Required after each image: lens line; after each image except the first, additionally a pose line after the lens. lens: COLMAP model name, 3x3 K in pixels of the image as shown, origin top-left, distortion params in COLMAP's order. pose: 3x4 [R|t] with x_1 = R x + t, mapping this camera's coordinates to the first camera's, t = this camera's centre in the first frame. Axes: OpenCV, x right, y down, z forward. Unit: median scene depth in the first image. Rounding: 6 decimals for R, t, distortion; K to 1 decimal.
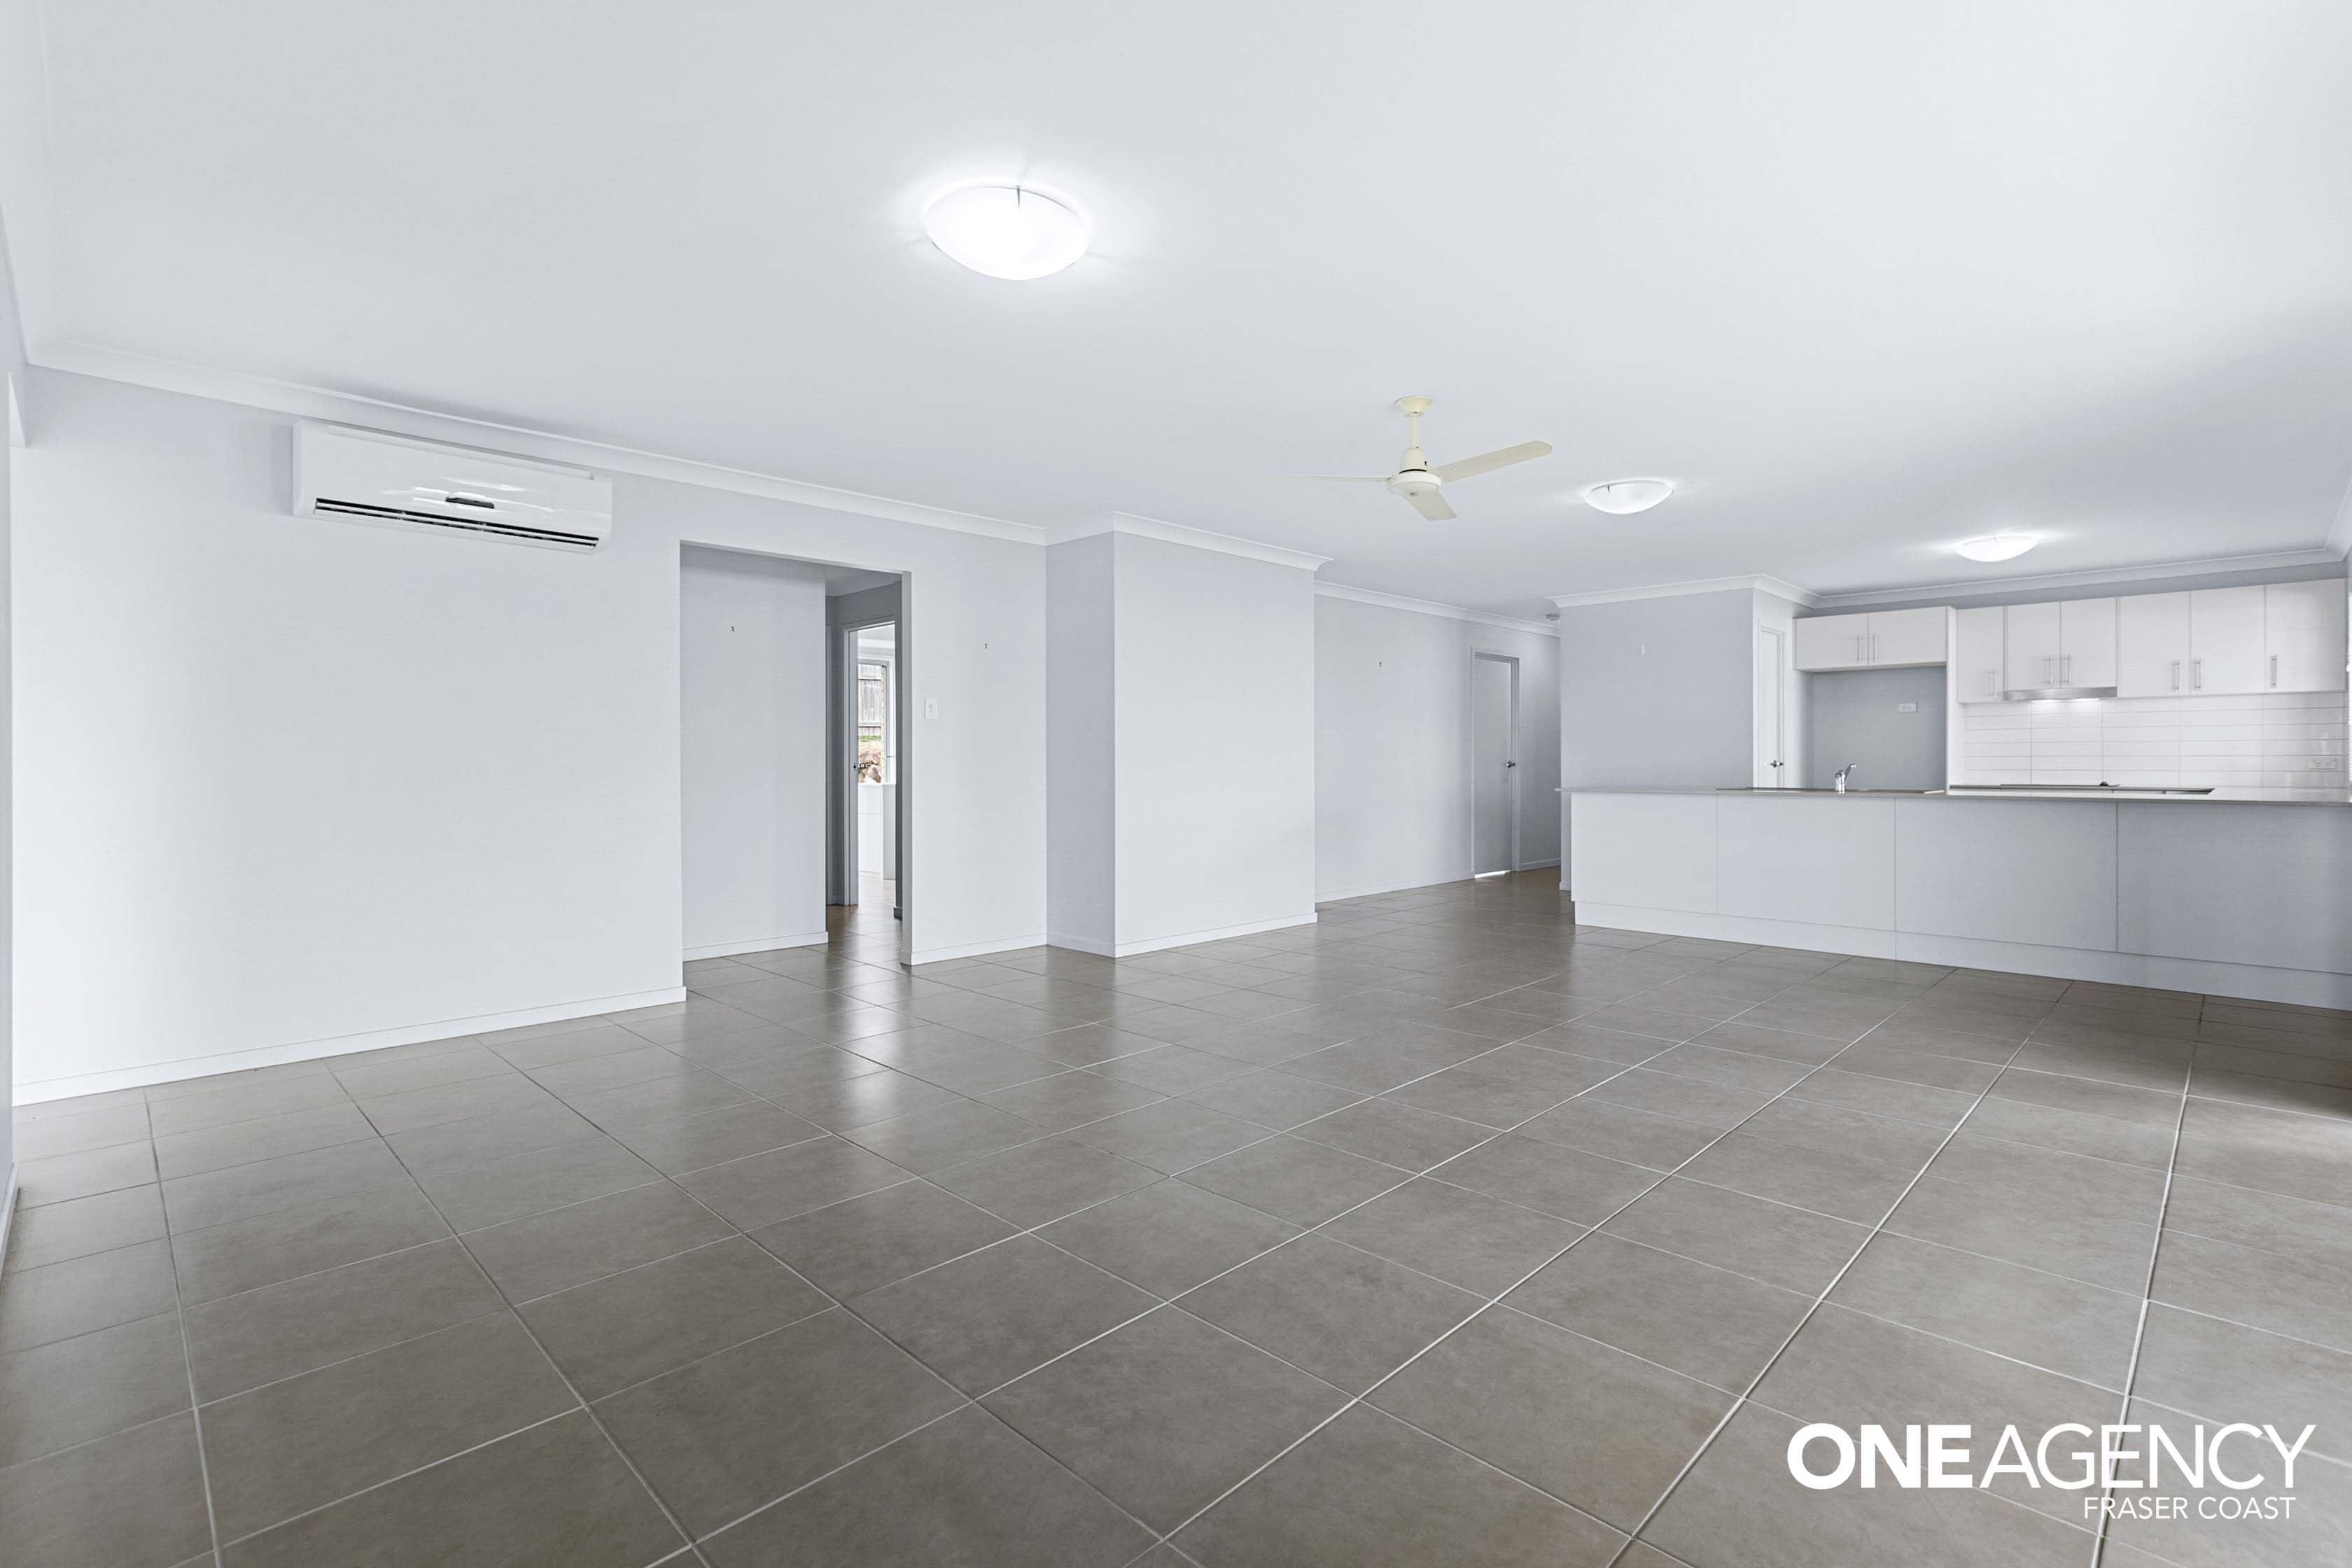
lens RADIAL K [[1071.3, 0, 1173.3], [0, 1071.3, 760.9], [0, 0, 1]] dist [0.000079, 0.000045]
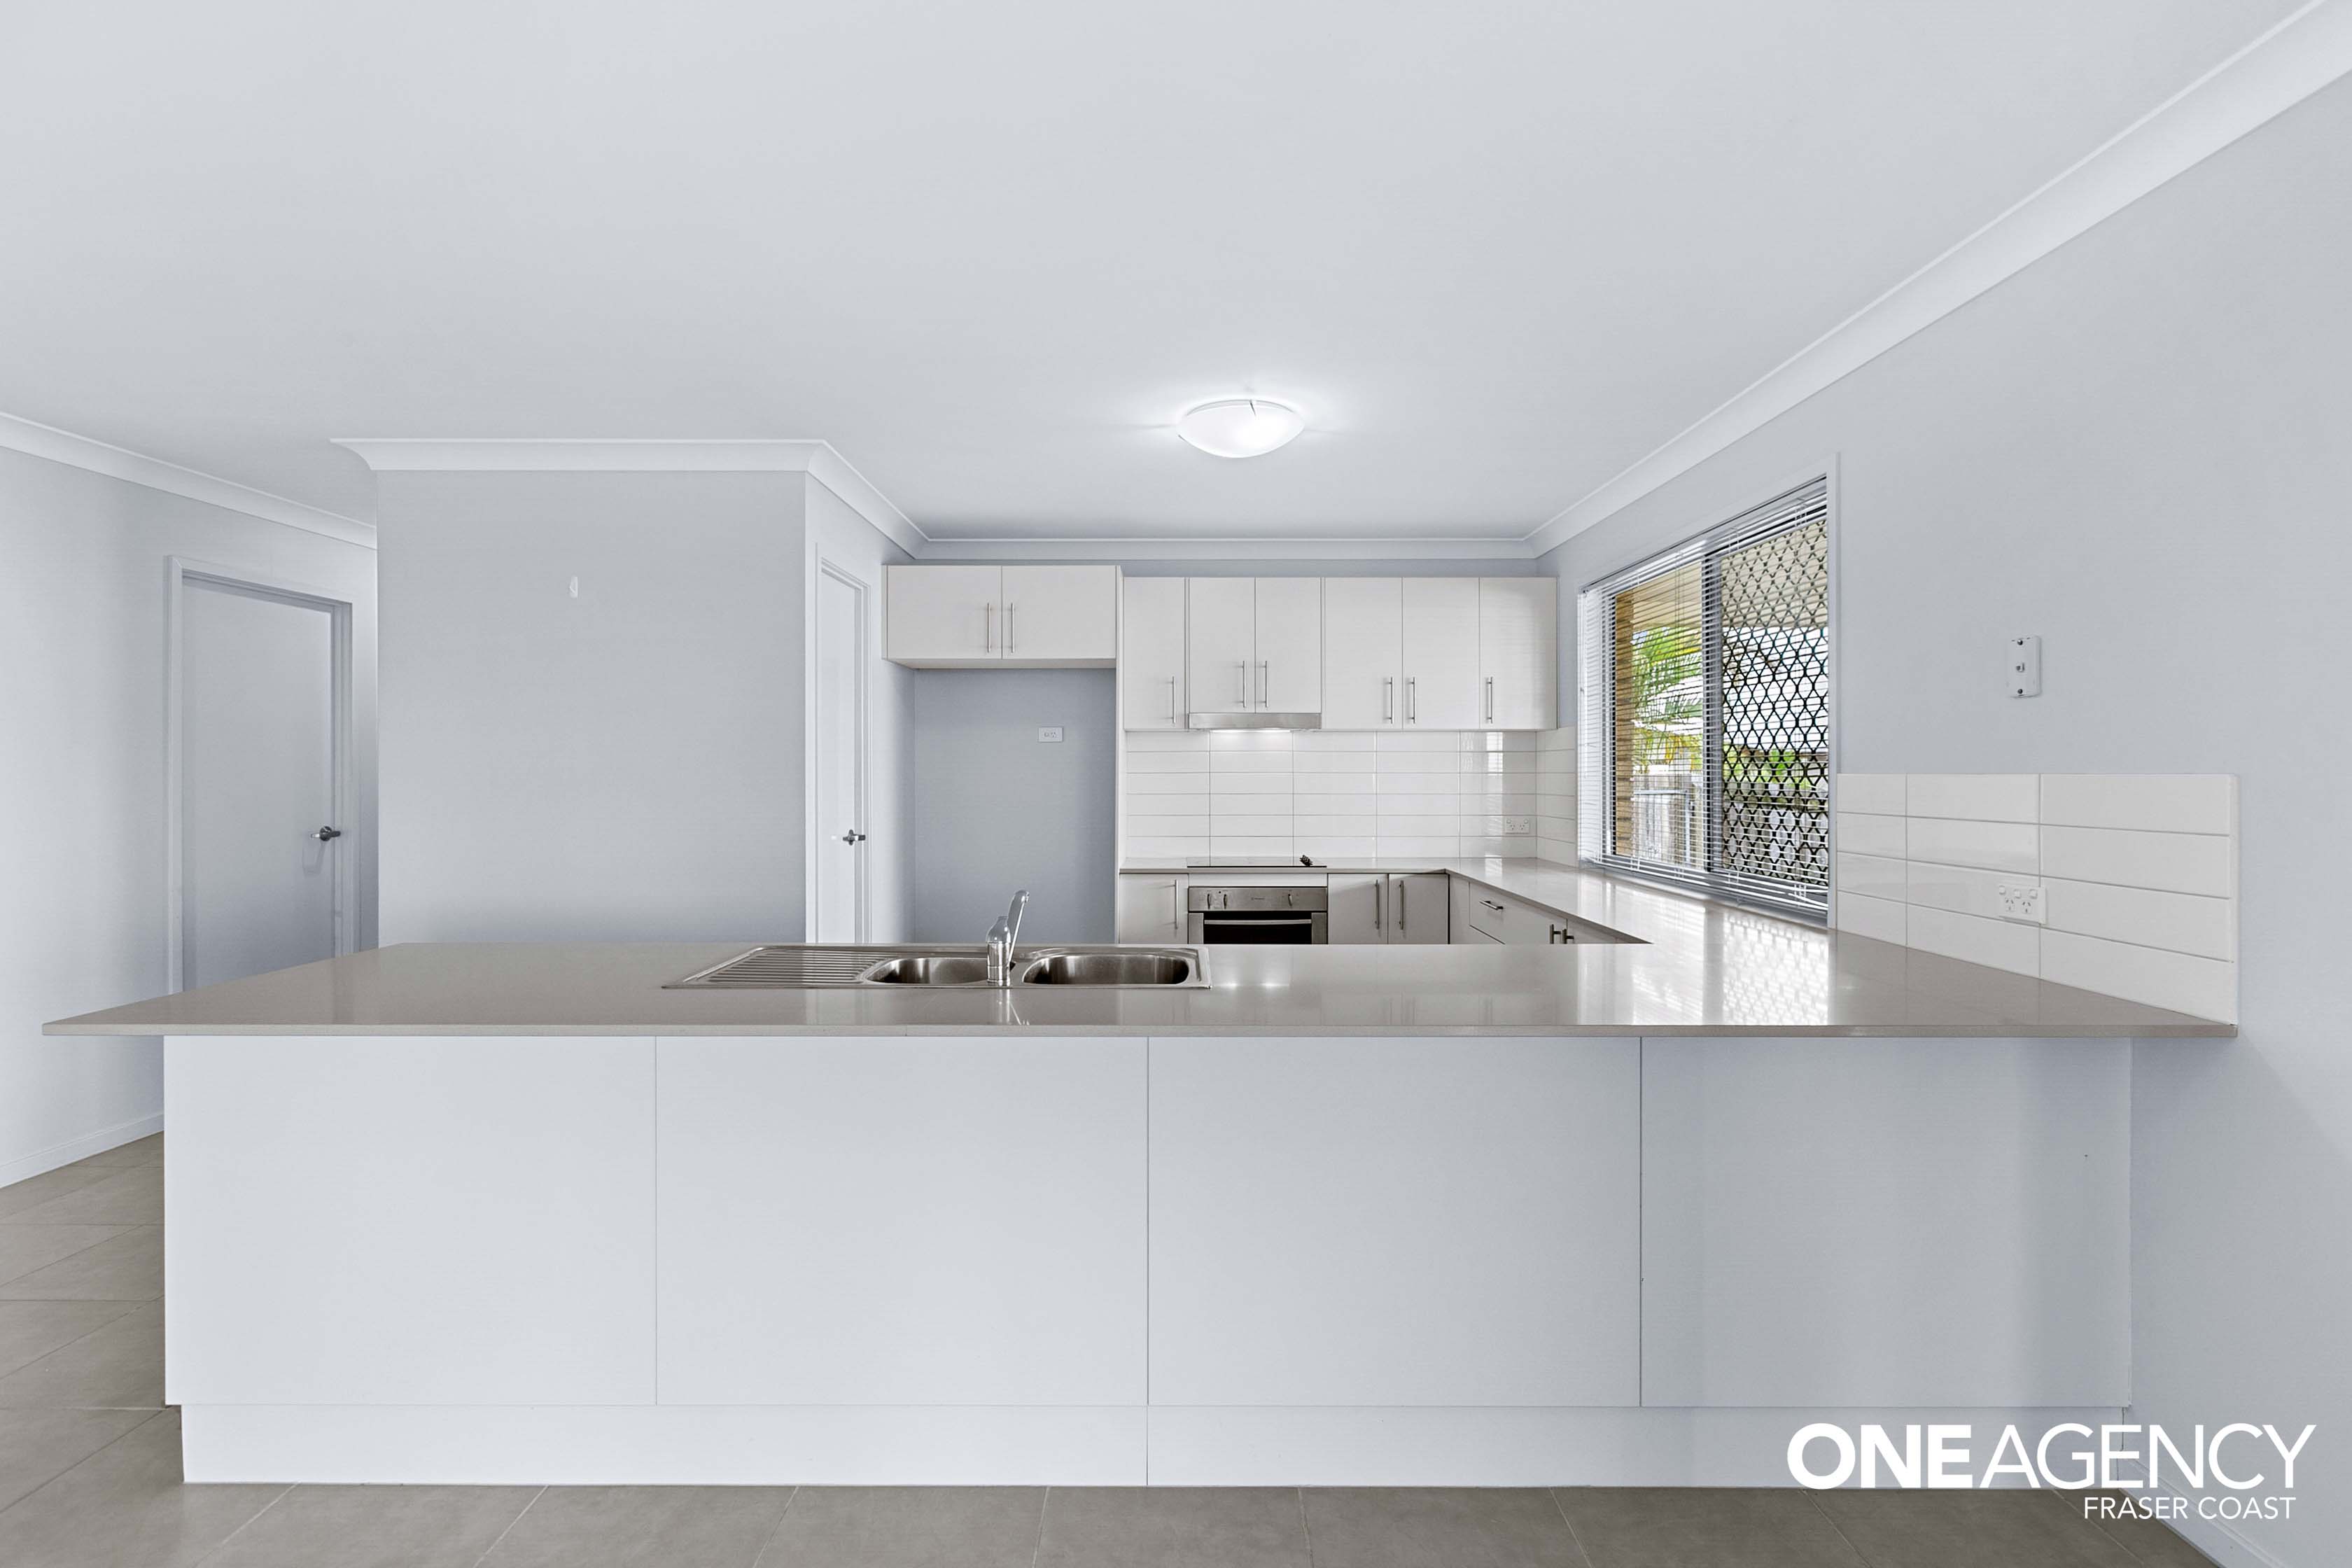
lens RADIAL K [[1106.3, 0, 1172.9], [0, 1106.3, 777.9], [0, 0, 1]] dist [-0.003385, -0.000251]
pose [[0.711993, -0.004010, 0.702175, 0.316904], [-0.001461, 0.999973, 0.007192, -0.032190], [-0.702185, -0.006146, 0.711968, 0.544896]]
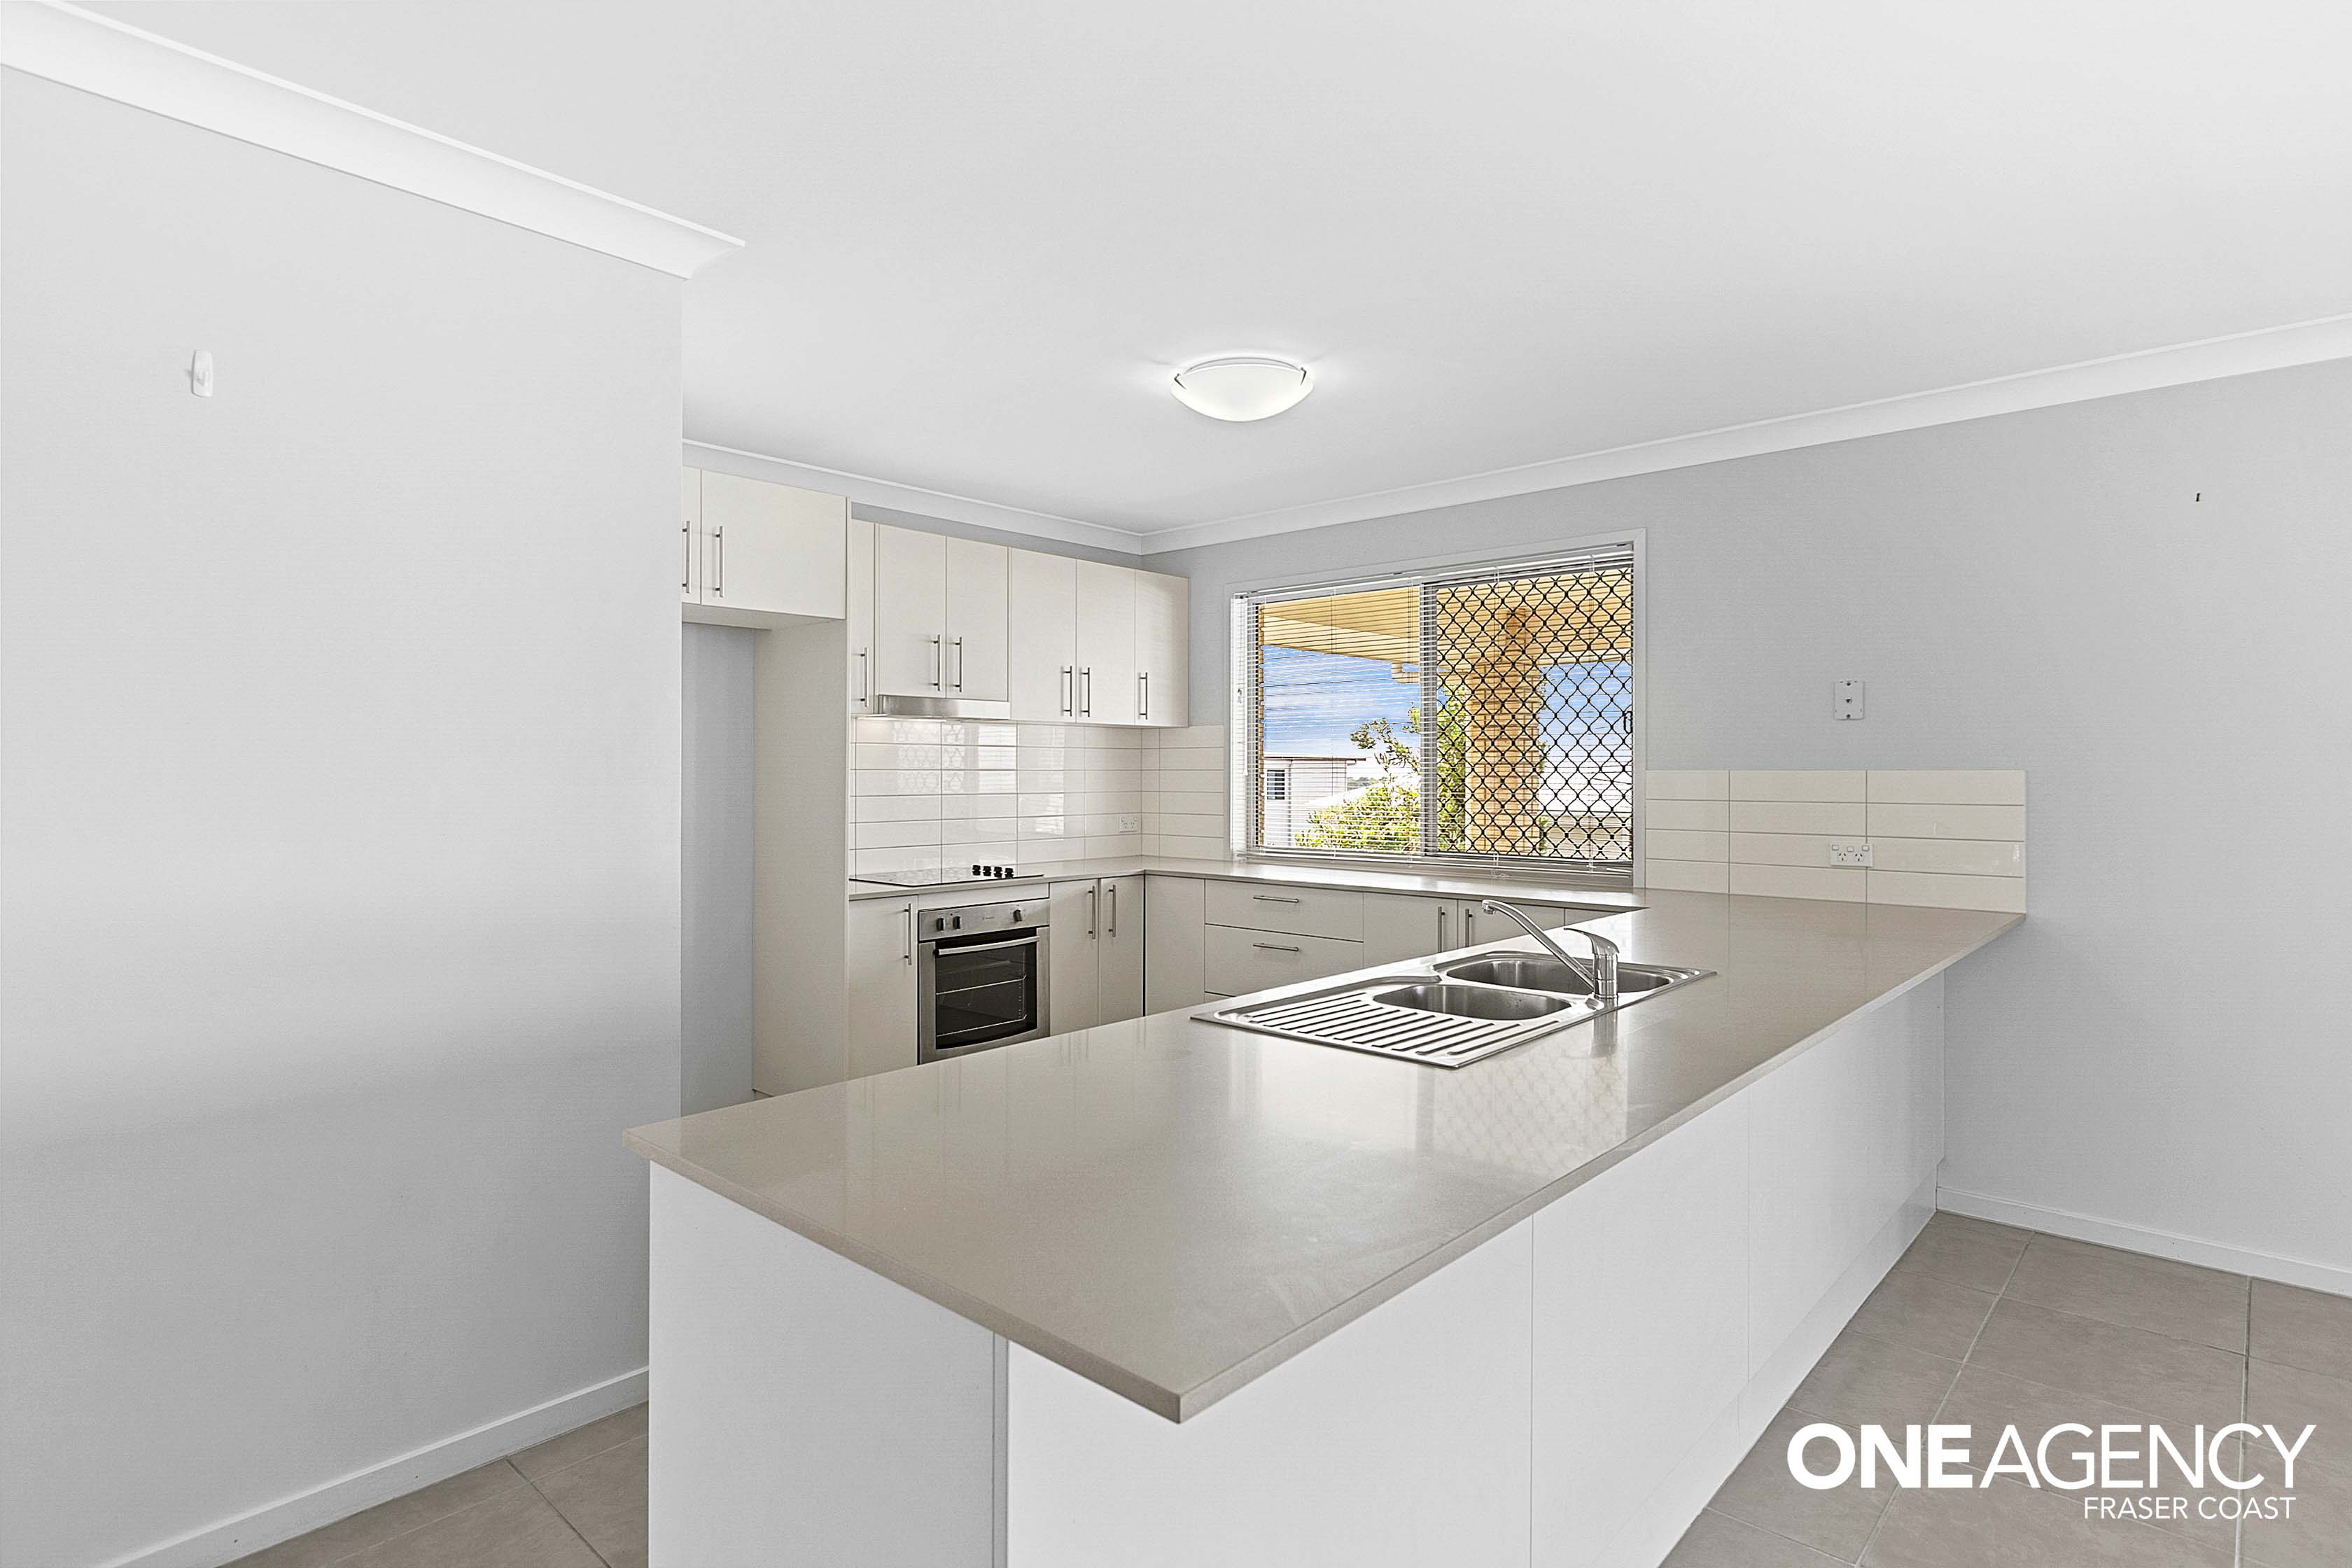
lens RADIAL K [[1226.8, 0, 1173.8], [0, 1226.8, 782.1], [0, 0, 1]] dist [0.000326, 0.000006]
pose [[-0.044659, -0.008525, 0.998966, 0.201676], [-0.003732, 0.999958, 0.008366, -0.029876], [-0.998995, -0.003354, -0.044689, 0.885497]]
